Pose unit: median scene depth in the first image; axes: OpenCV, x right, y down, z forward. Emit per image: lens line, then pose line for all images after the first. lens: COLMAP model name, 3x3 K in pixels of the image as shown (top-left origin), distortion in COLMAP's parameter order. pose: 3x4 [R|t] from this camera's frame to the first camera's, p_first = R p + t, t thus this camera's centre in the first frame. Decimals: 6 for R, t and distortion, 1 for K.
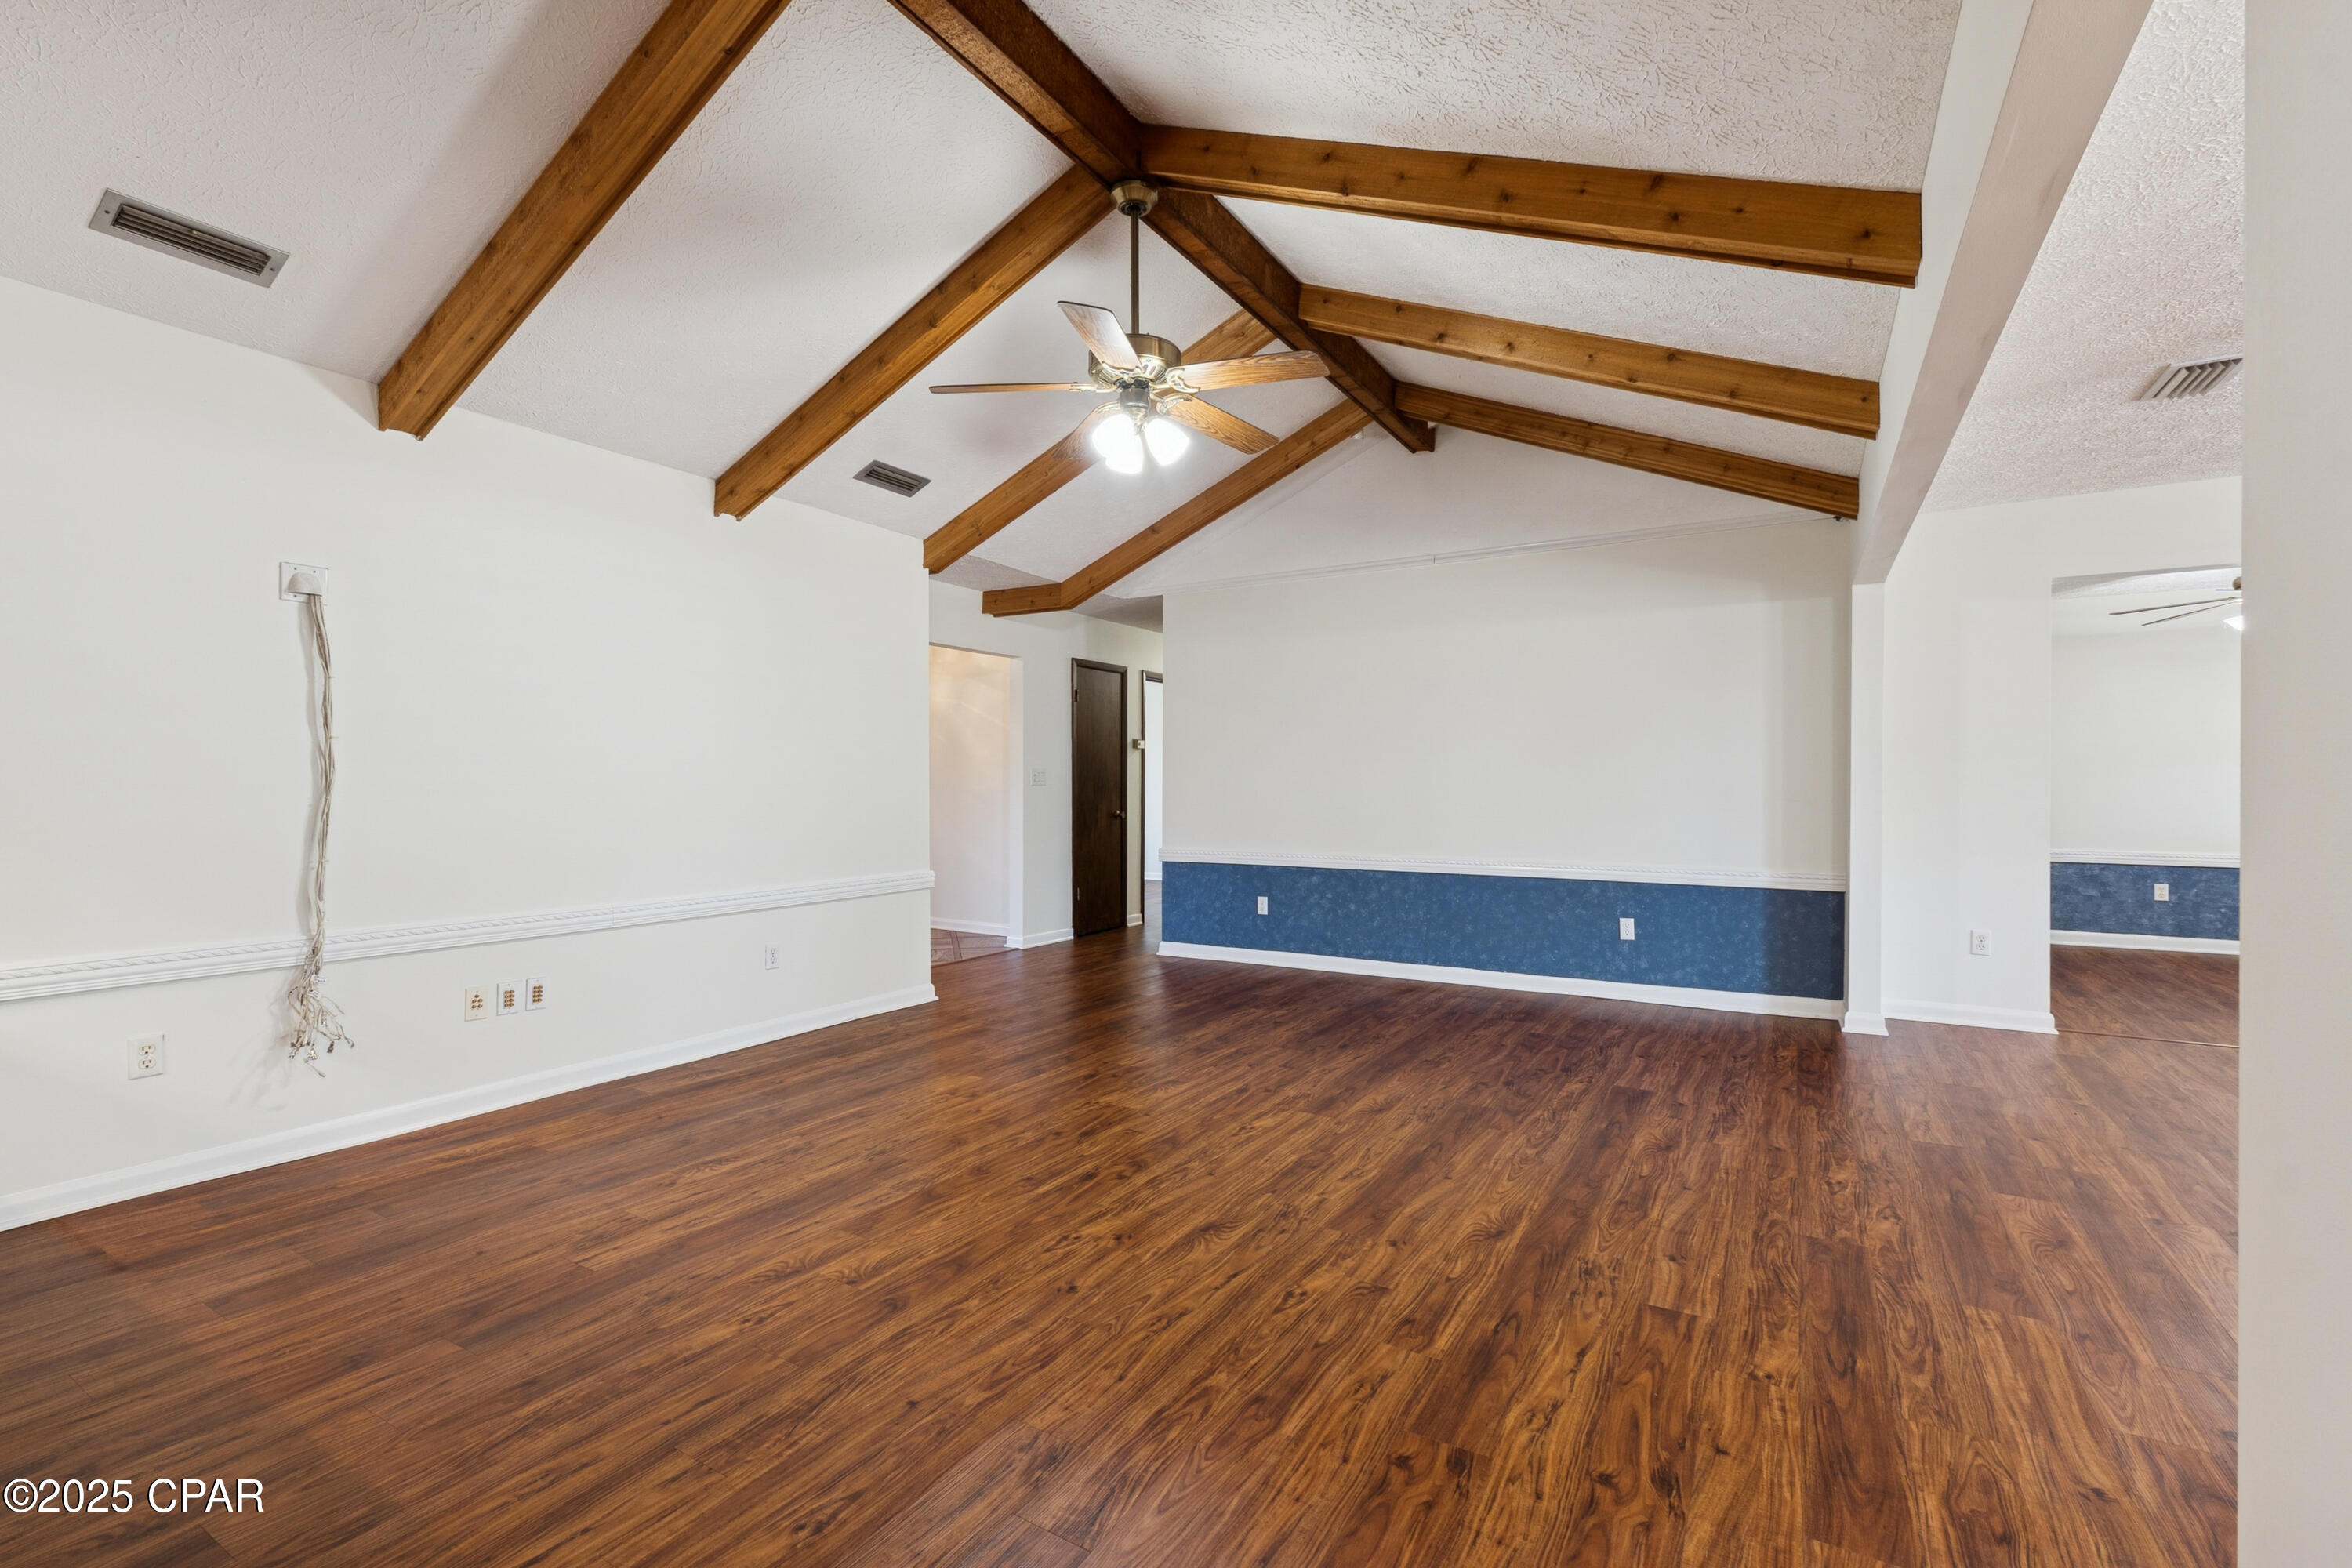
lens RADIAL K [[993.8, 0, 1164.0], [0, 993.8, 785.9], [0, 0, 1]] dist [0.008349, -0.001571]
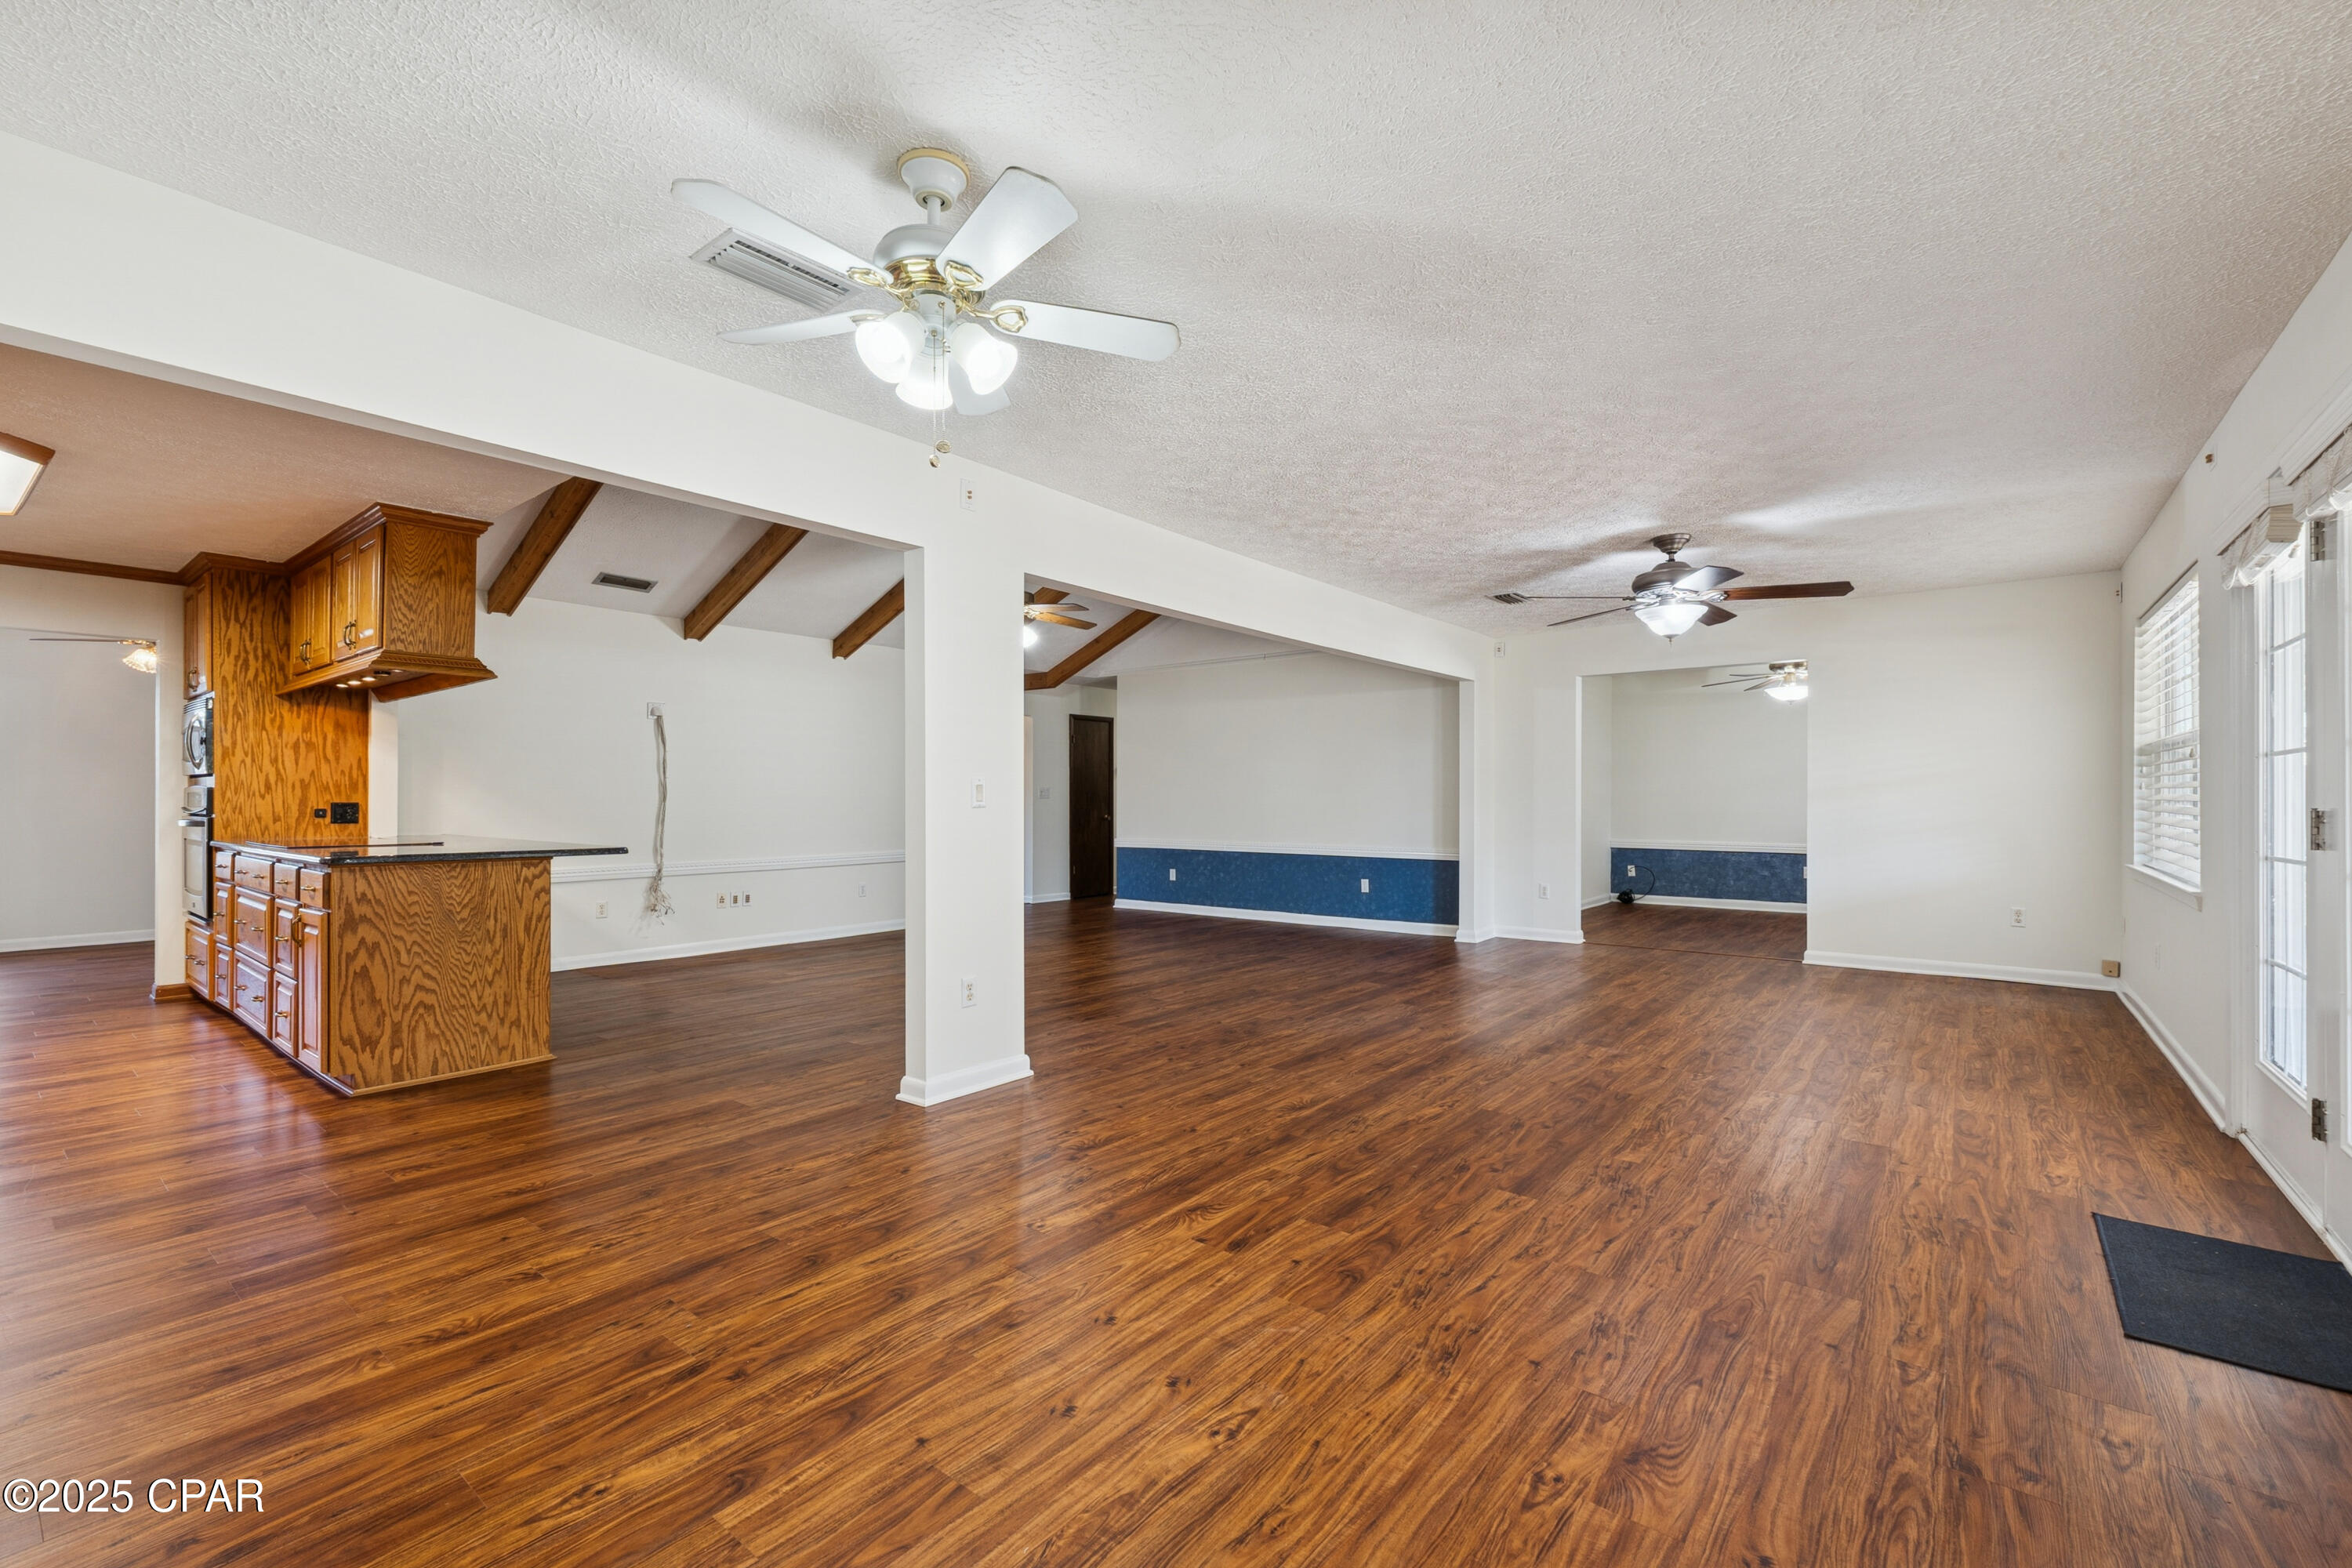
lens RADIAL K [[993.8, 0, 1187.8], [0, 993.8, 791.9], [0, 0, 1]] dist [0.008349, -0.001571]
pose [[0.992906, 0.000717, -0.118897, 0.421832], [-0.001225, 0.999990, -0.004201, -0.005344], [0.118893, 0.004317, 0.992898, -0.758819]]
